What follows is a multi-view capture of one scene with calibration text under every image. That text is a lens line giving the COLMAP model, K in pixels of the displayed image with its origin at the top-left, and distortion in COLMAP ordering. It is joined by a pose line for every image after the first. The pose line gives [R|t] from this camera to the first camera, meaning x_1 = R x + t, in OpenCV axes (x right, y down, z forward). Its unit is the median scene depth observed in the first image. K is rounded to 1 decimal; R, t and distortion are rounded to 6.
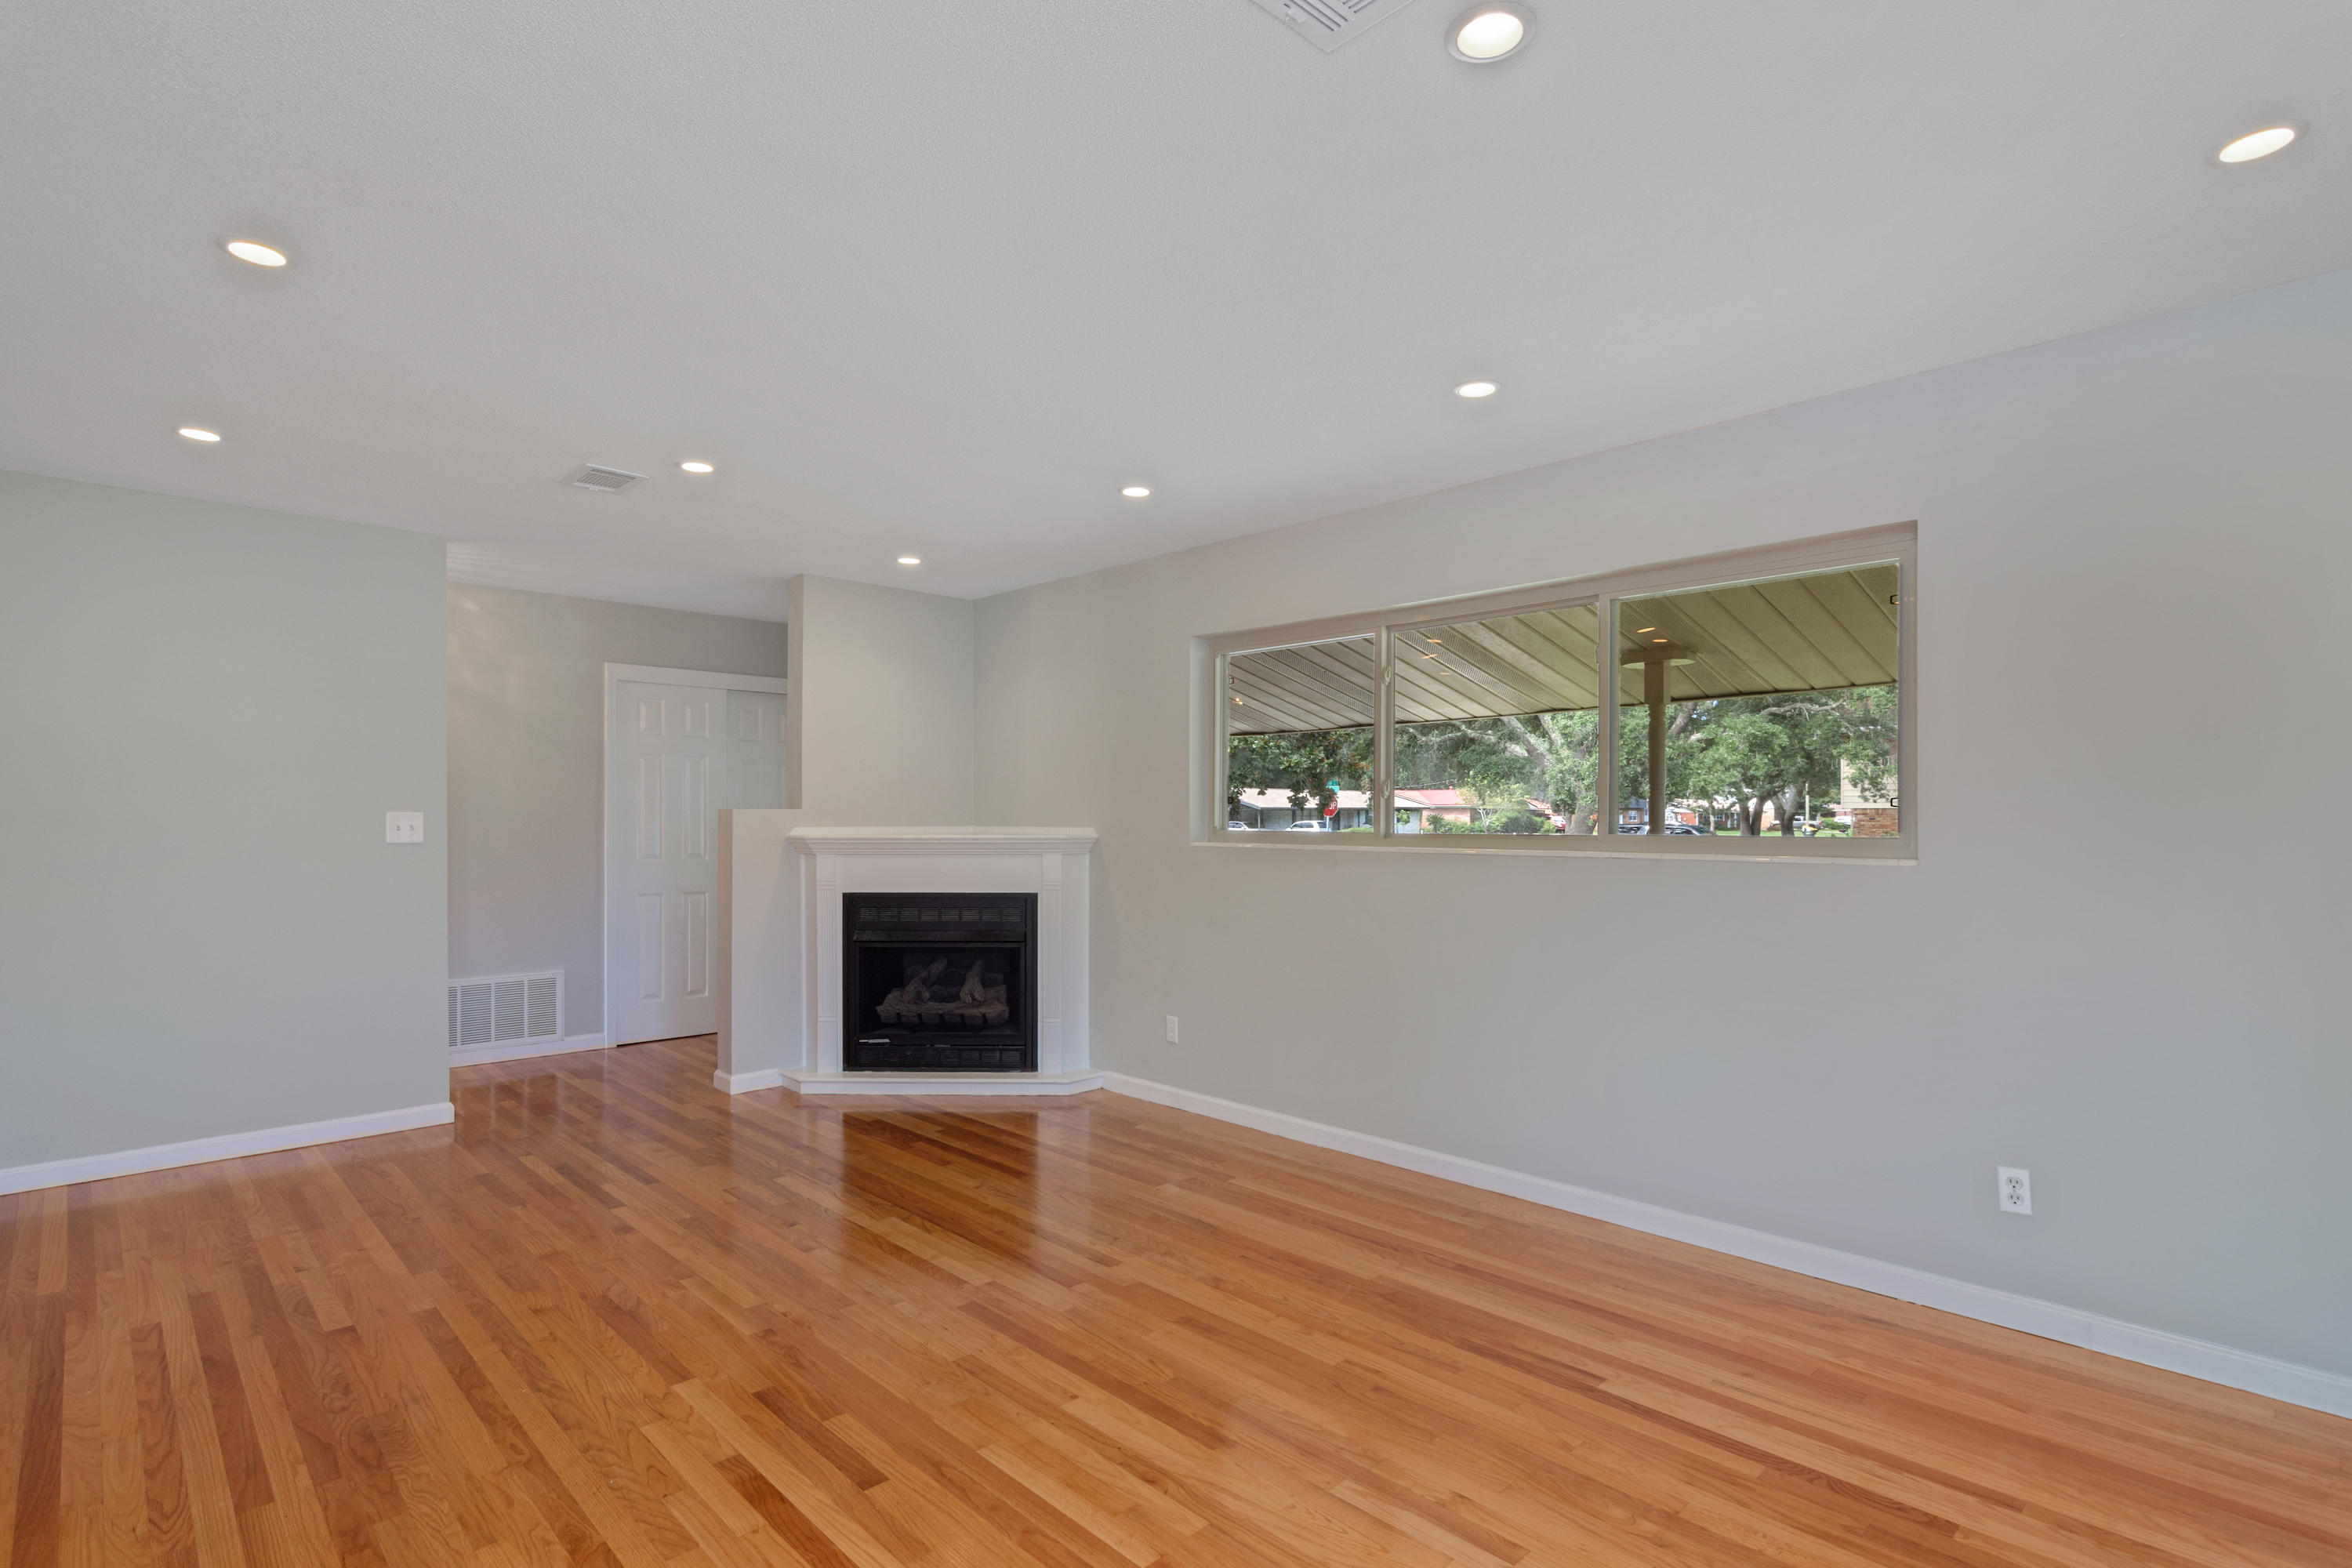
lens RADIAL K [[1141.3, 0, 1173.2], [0, 1141.3, 811.8], [0, 0, 1]] dist [-0.000043, 0.000757]
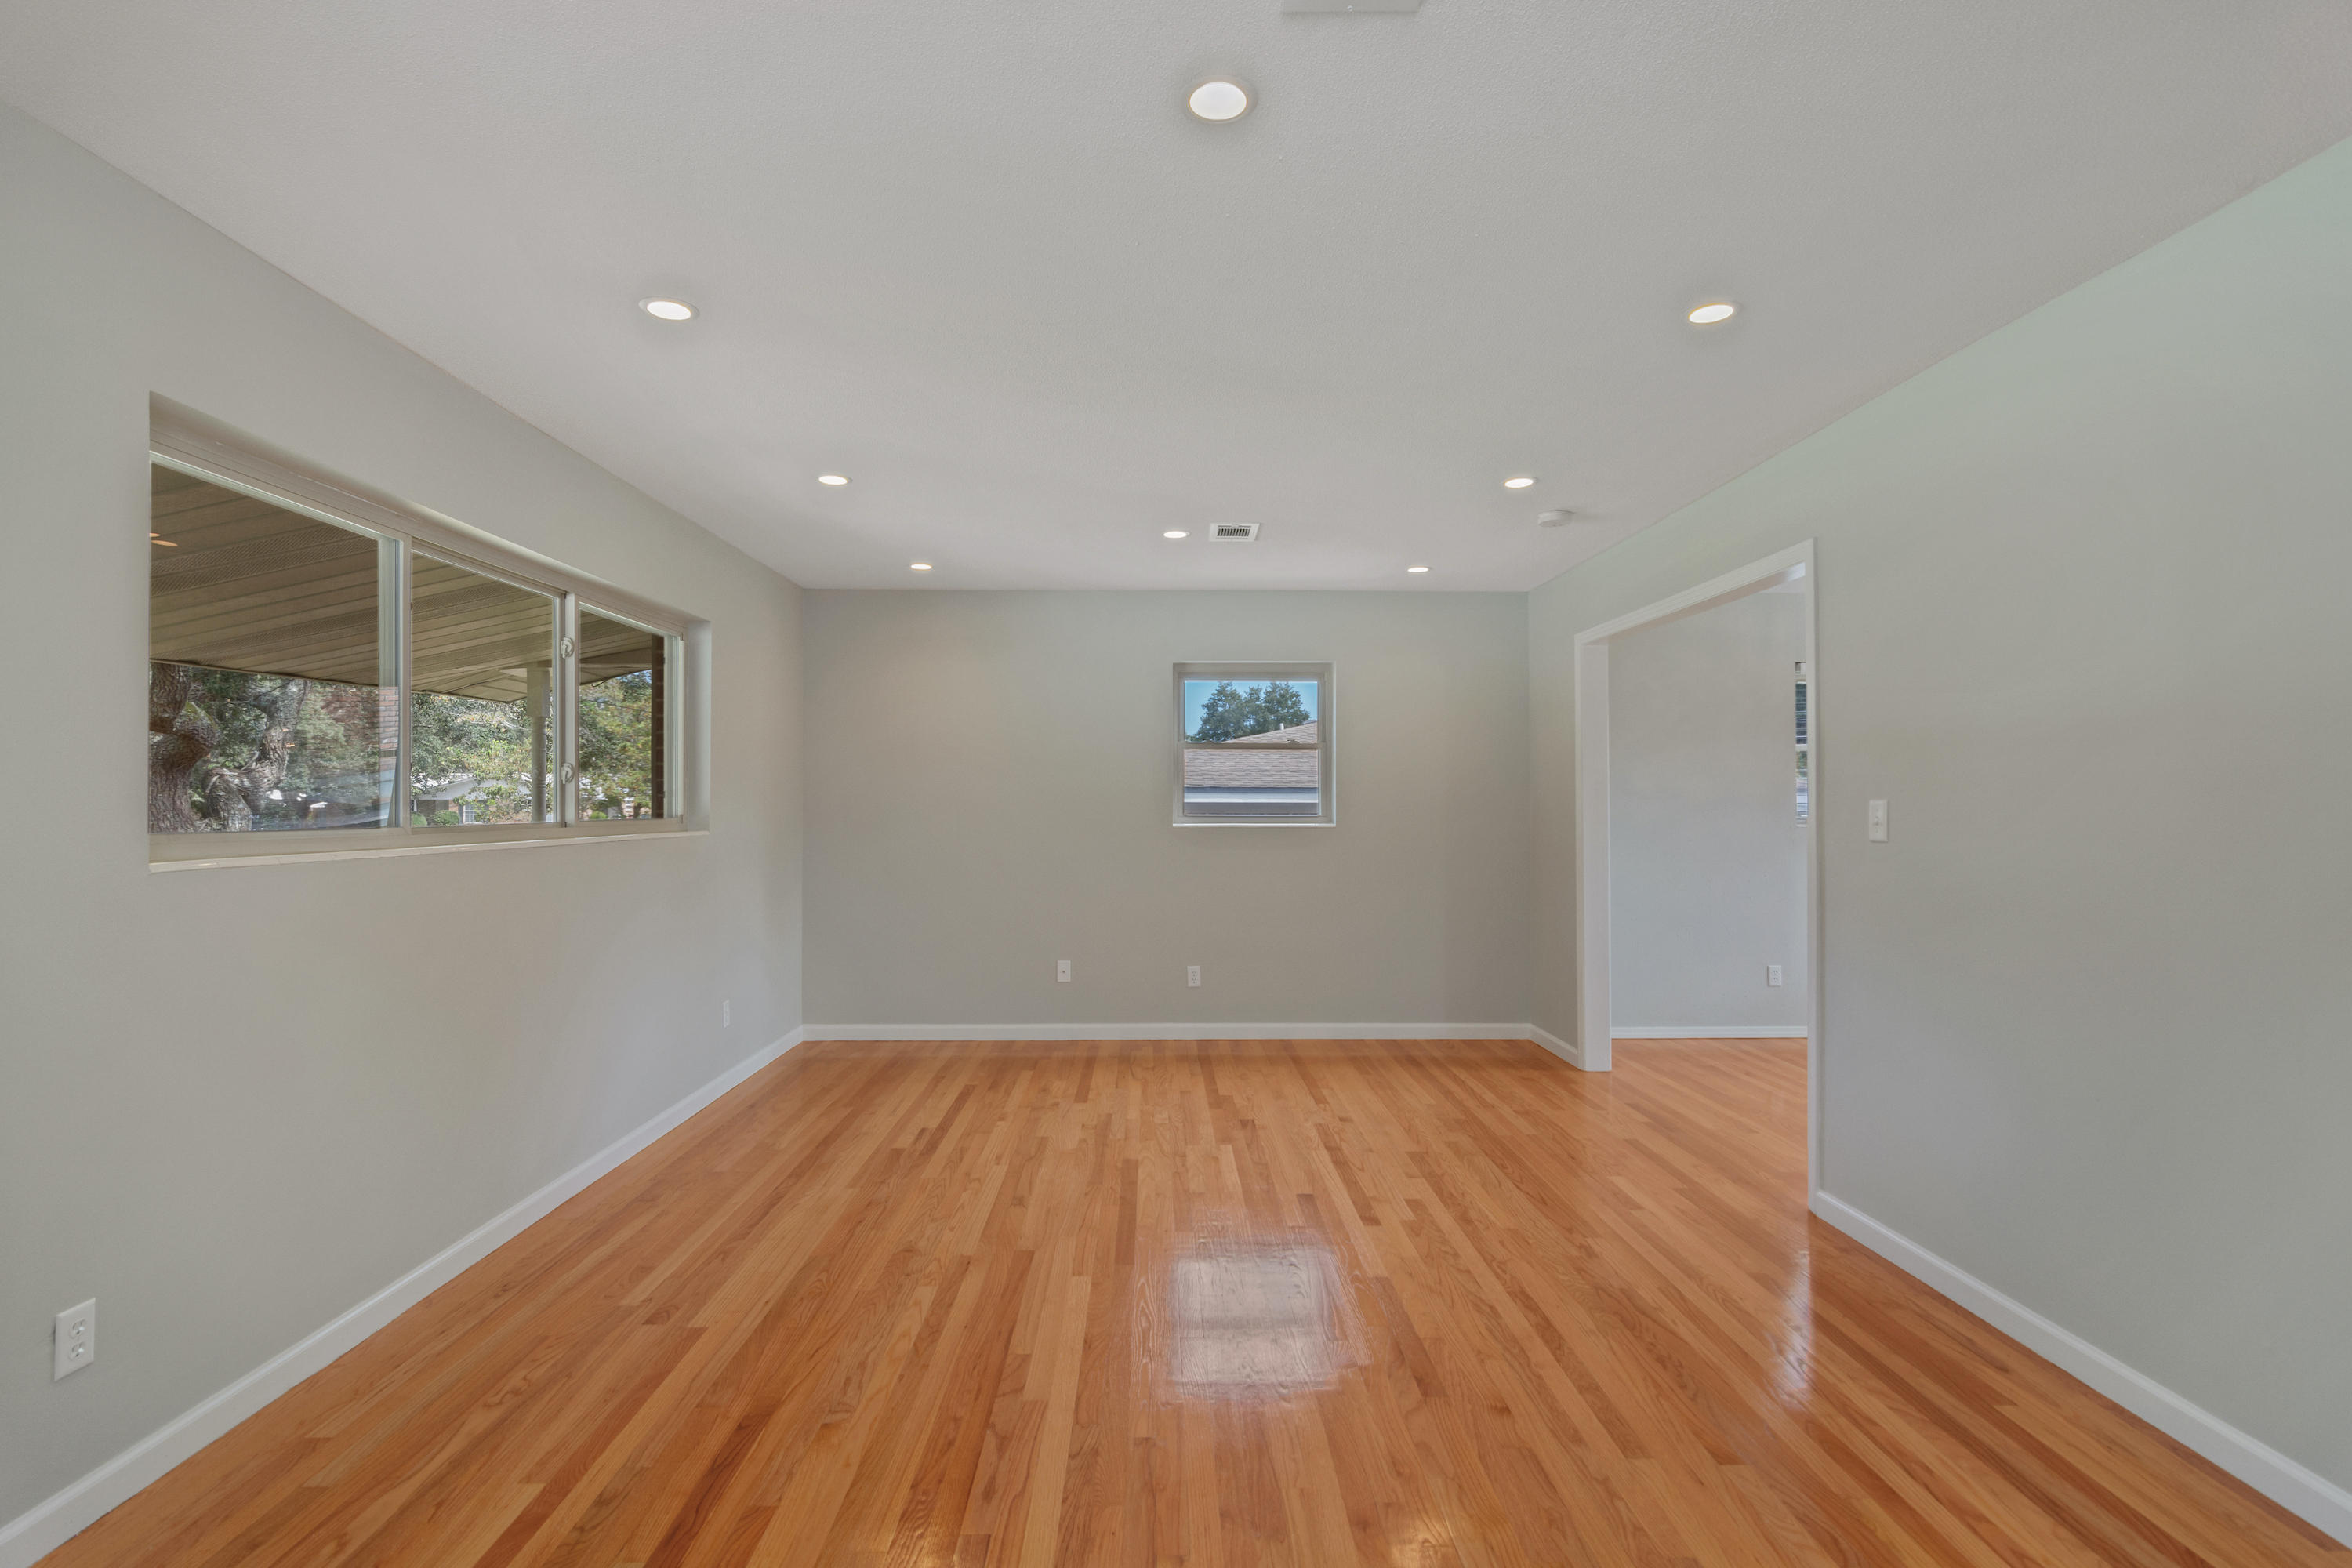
lens RADIAL K [[1097.5, 0, 1163.0], [0, 1097.5, 791.8], [0, 0, 1]] dist [0.000445, 0.000136]
pose [[-0.721750, 0.005413, 0.692133, -0.704790], [-0.005627, 0.999890, -0.013687, 0.002939], [-0.692131, -0.013773, -0.721640, 1.319189]]
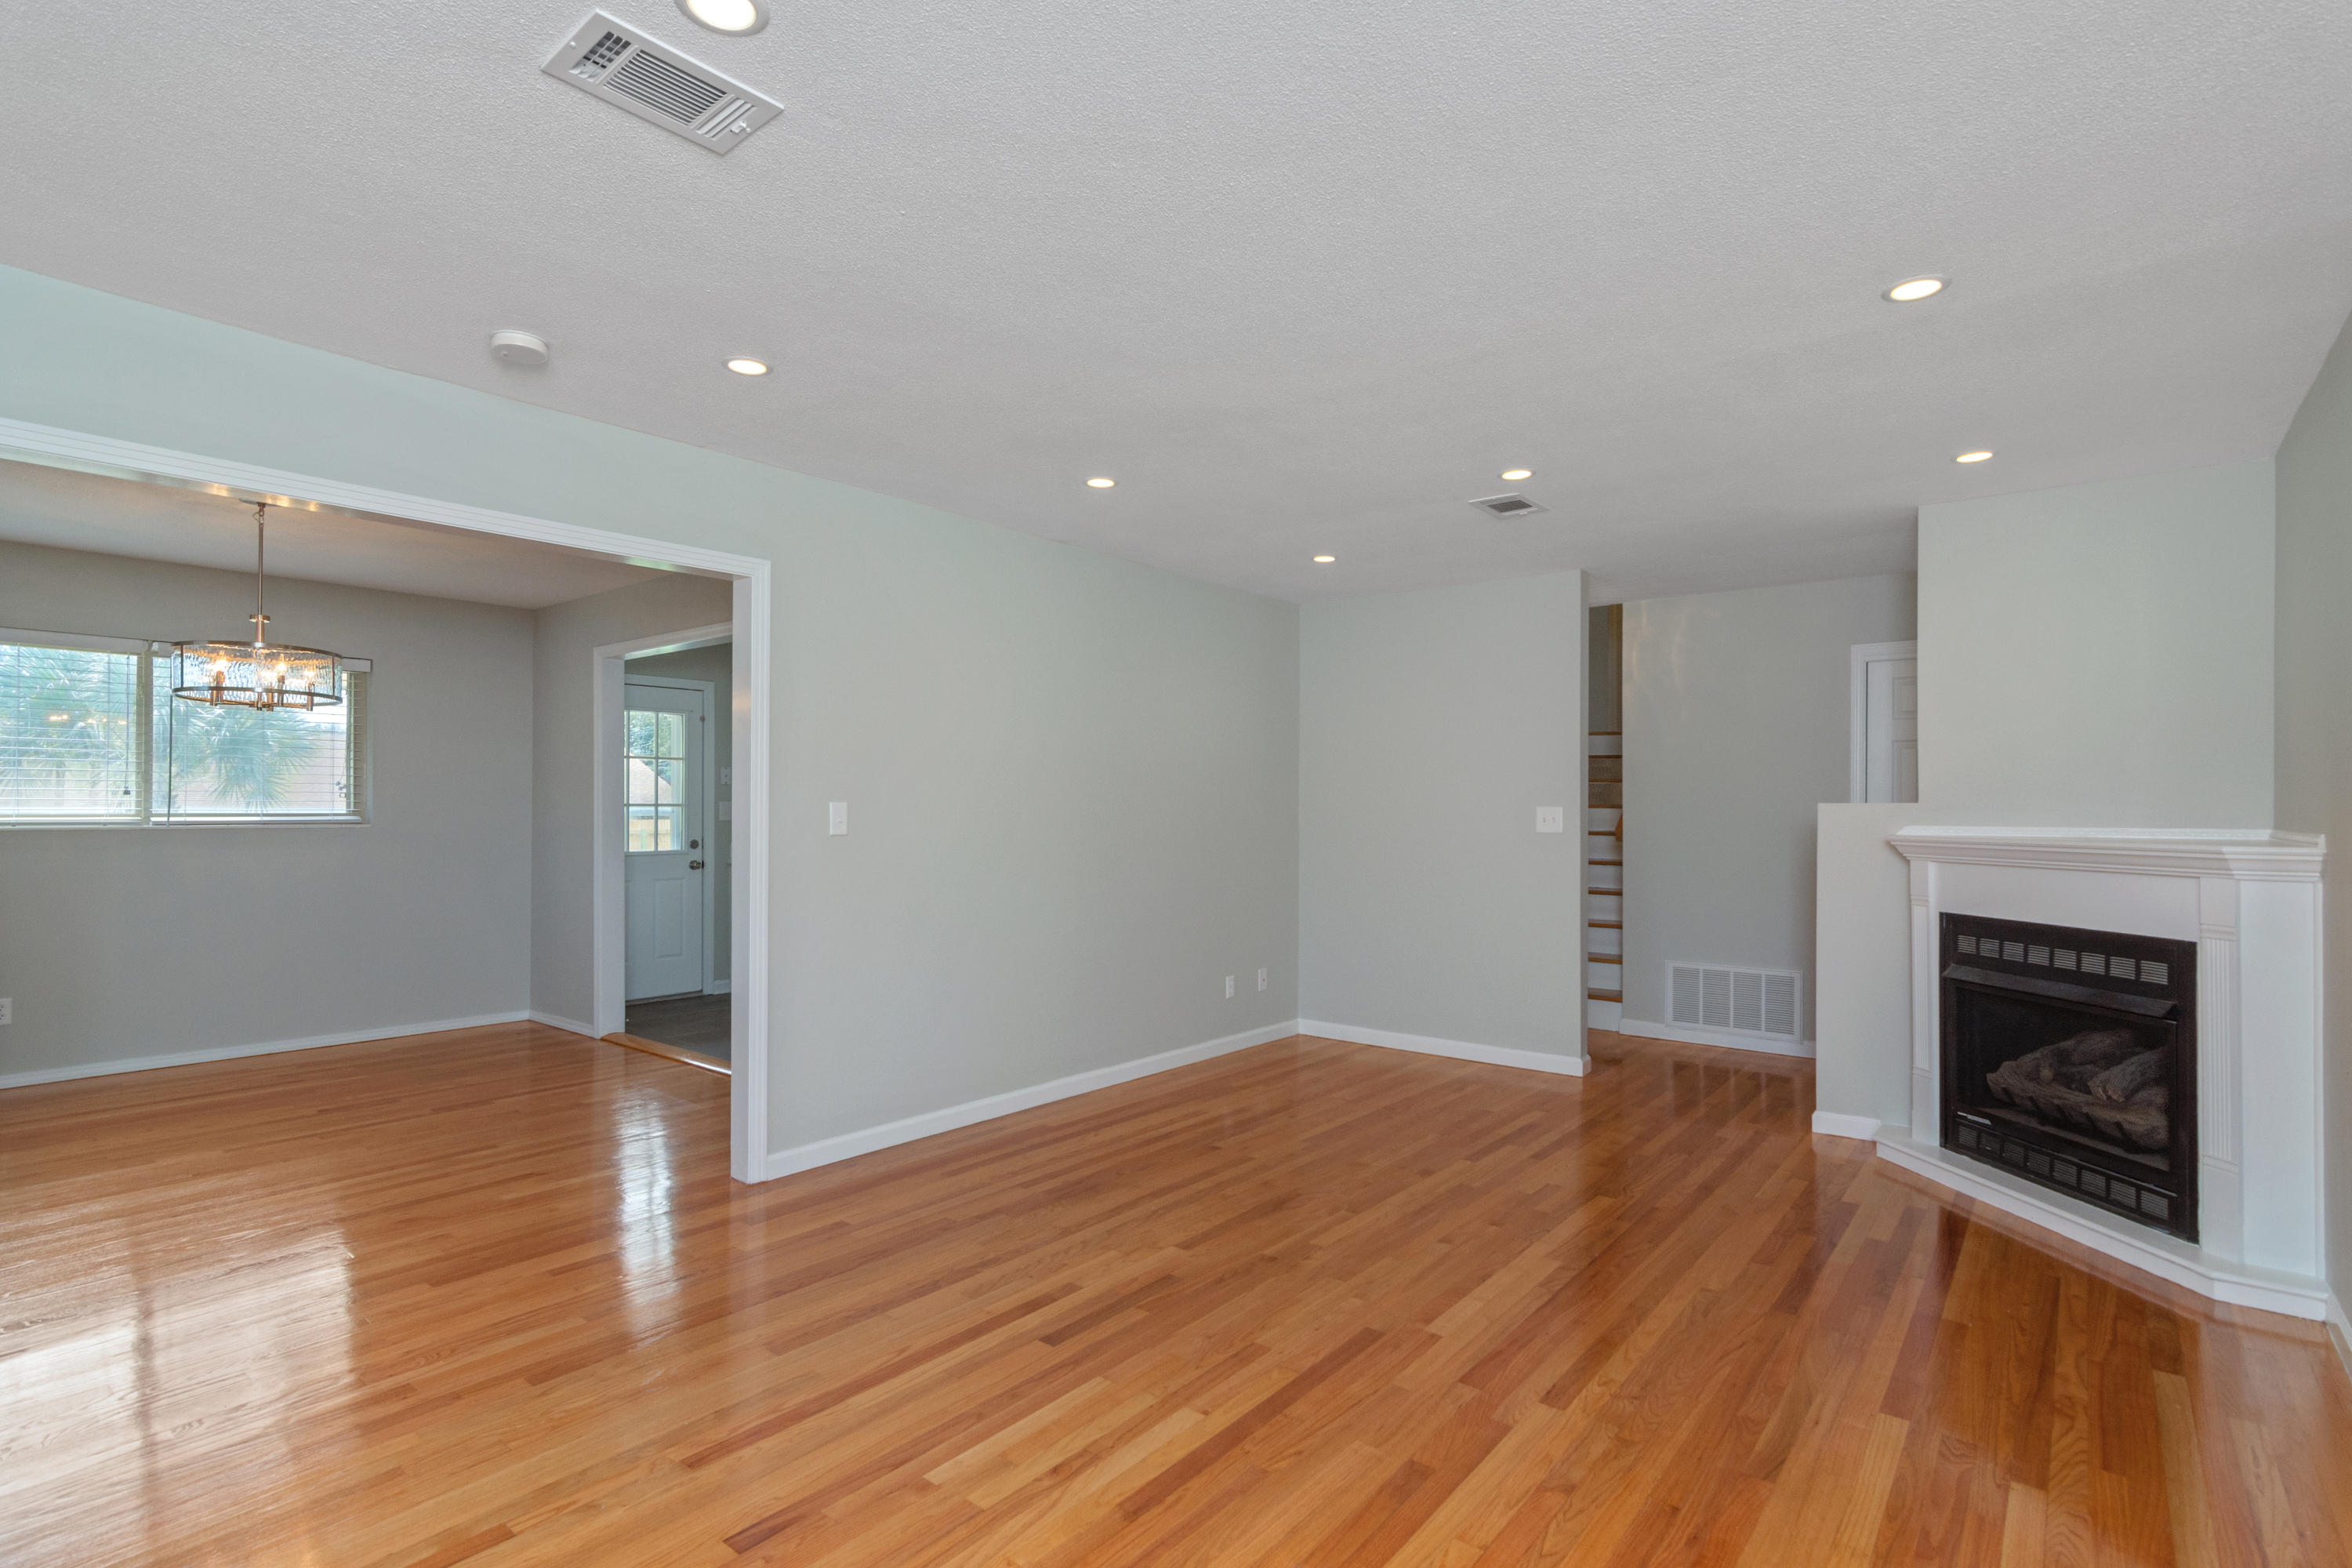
lens RADIAL K [[1141.3, 0, 1173.2], [0, 1141.3, 811.8], [0, 0, 1]] dist [-0.000043, 0.000757]
pose [[0.110780, 0.001367, -0.993844, 0.559548], [0.002092, 0.999997, 0.001609, 0.003228], [0.993843, -0.002257, 0.110777, 0.561561]]
